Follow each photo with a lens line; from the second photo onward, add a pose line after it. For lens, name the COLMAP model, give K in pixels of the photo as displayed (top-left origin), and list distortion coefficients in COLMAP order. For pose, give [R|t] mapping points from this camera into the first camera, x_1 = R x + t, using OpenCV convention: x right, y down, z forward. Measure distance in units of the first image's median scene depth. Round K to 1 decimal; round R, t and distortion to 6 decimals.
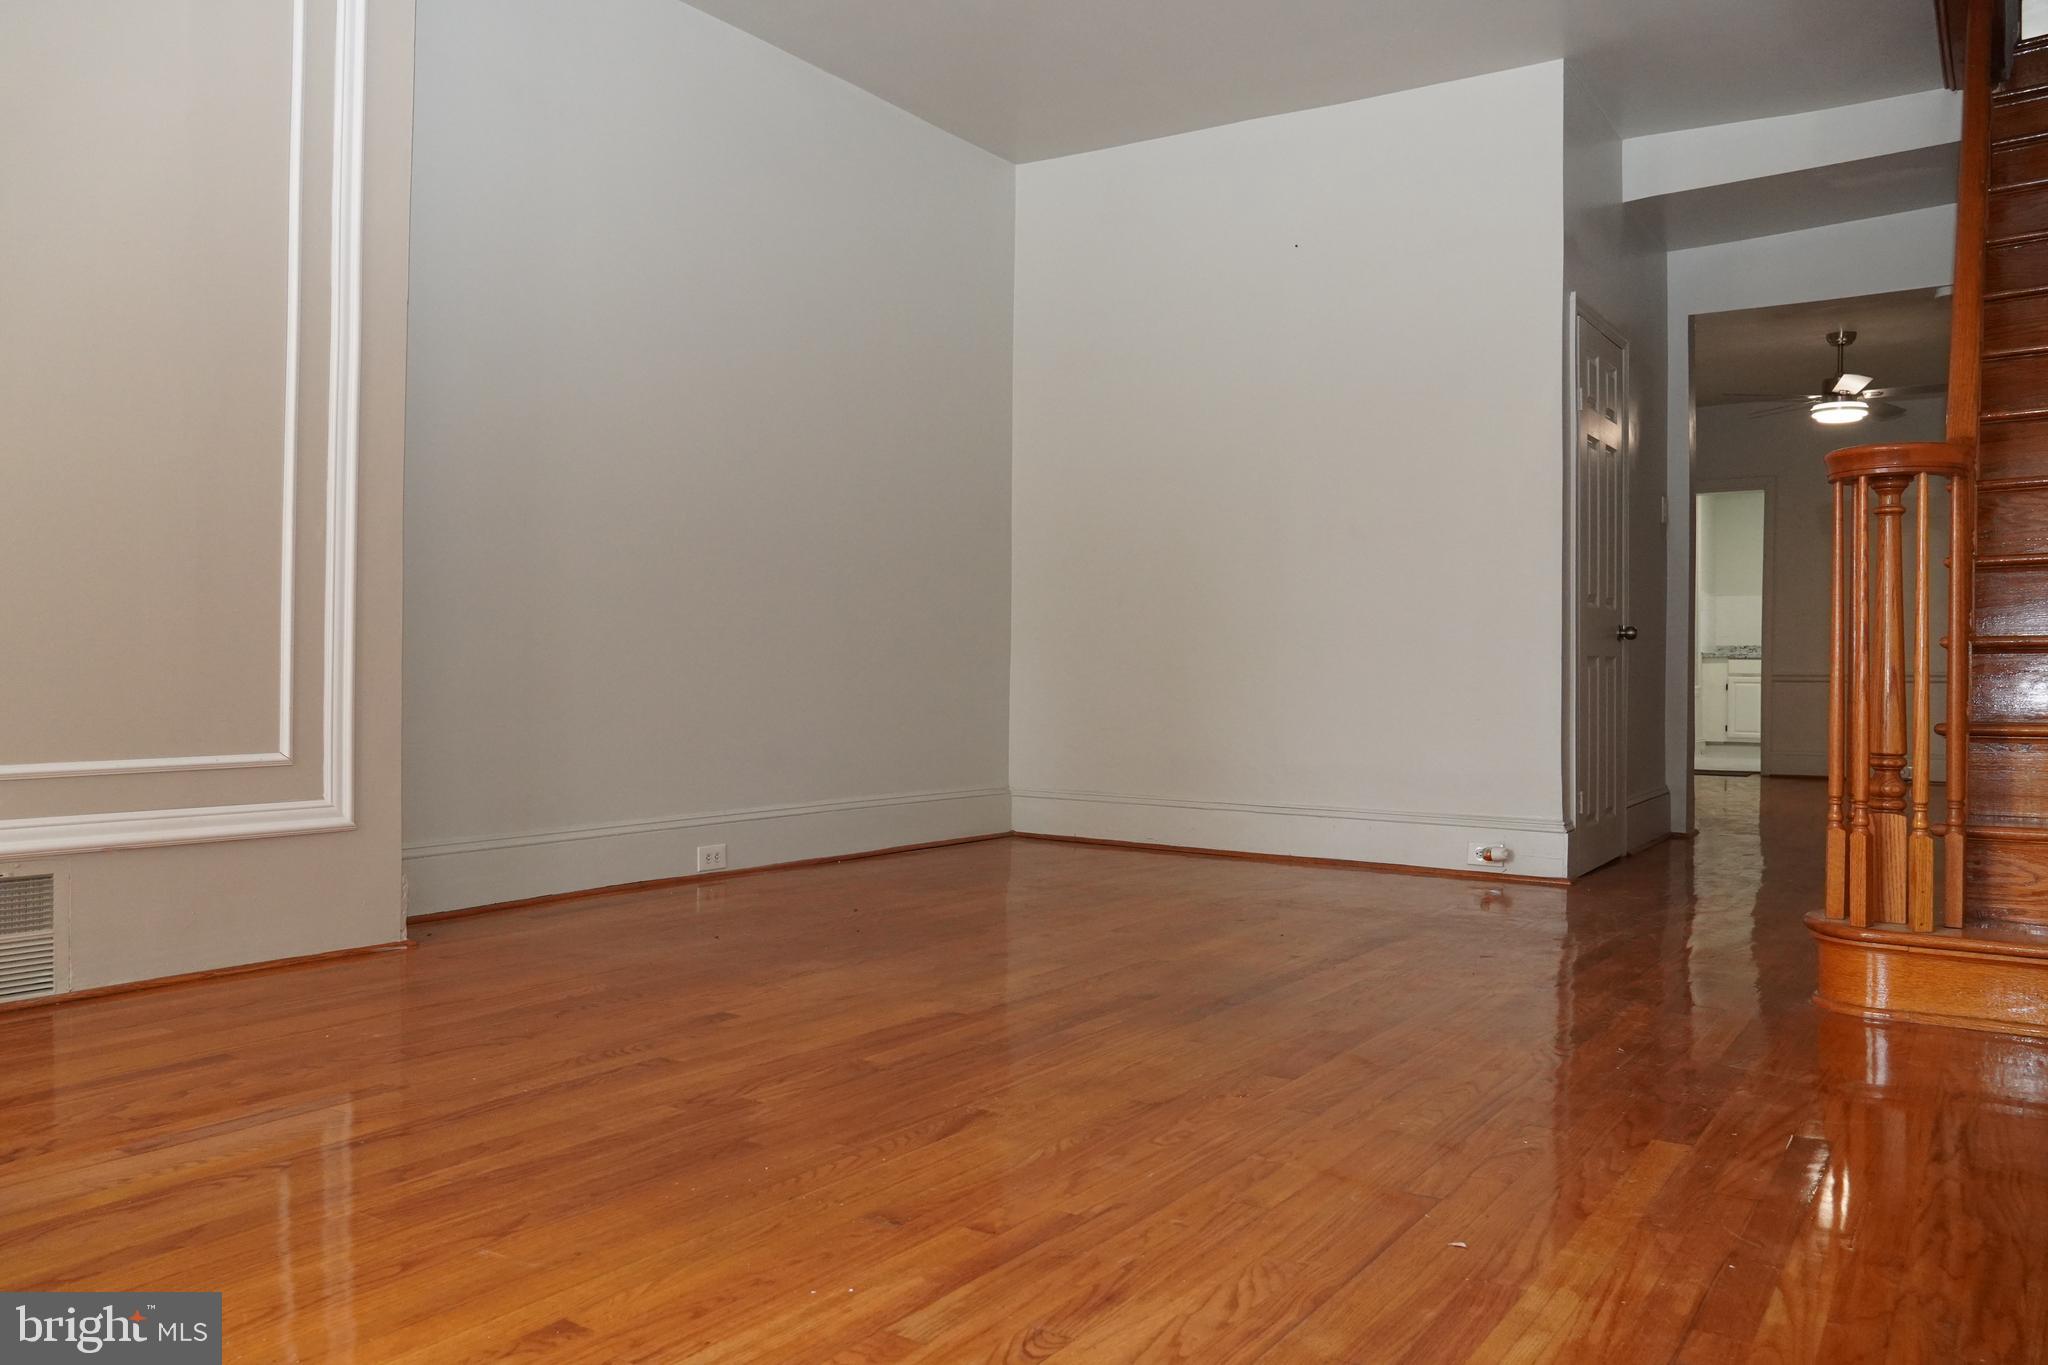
lens RADIAL K [[1539.0, 0, 1021.7], [0, 1539.0, 677.3], [0, 0, 1]] dist [-0.048470, 0.059865]
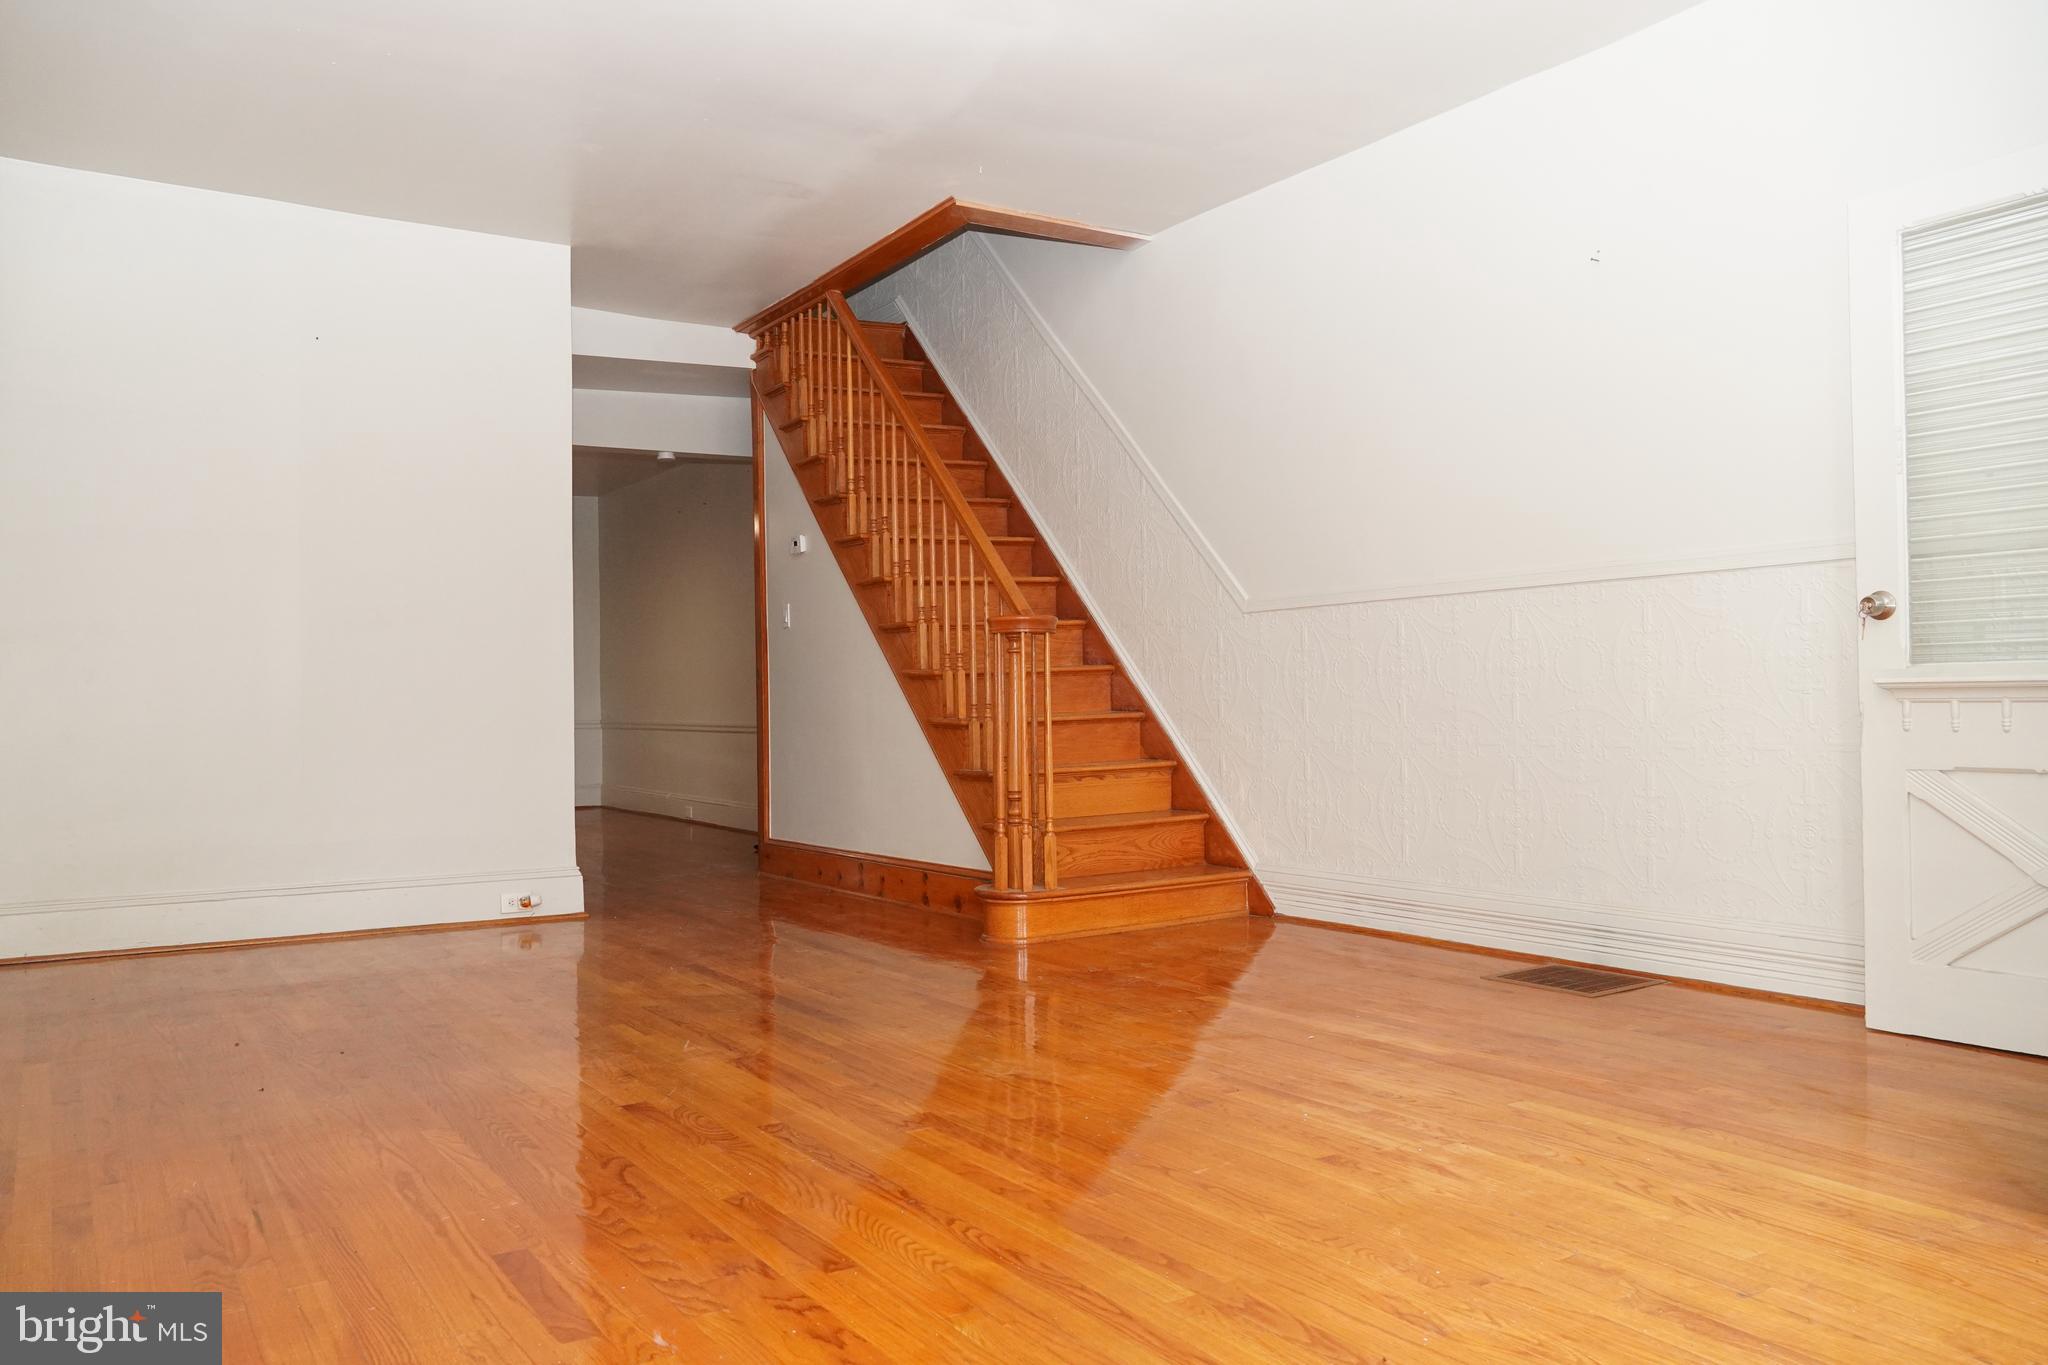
lens RADIAL K [[1539.0, 0, 1017.2], [0, 1539.0, 695.6], [0, 0, 1]] dist [-0.048470, 0.059865]
pose [[0.398186, -0.013549, 0.917205, -1.052812], [0.021606, 0.999752, 0.005389, -0.069324], [-0.917050, 0.017671, 0.398380, 0.304963]]
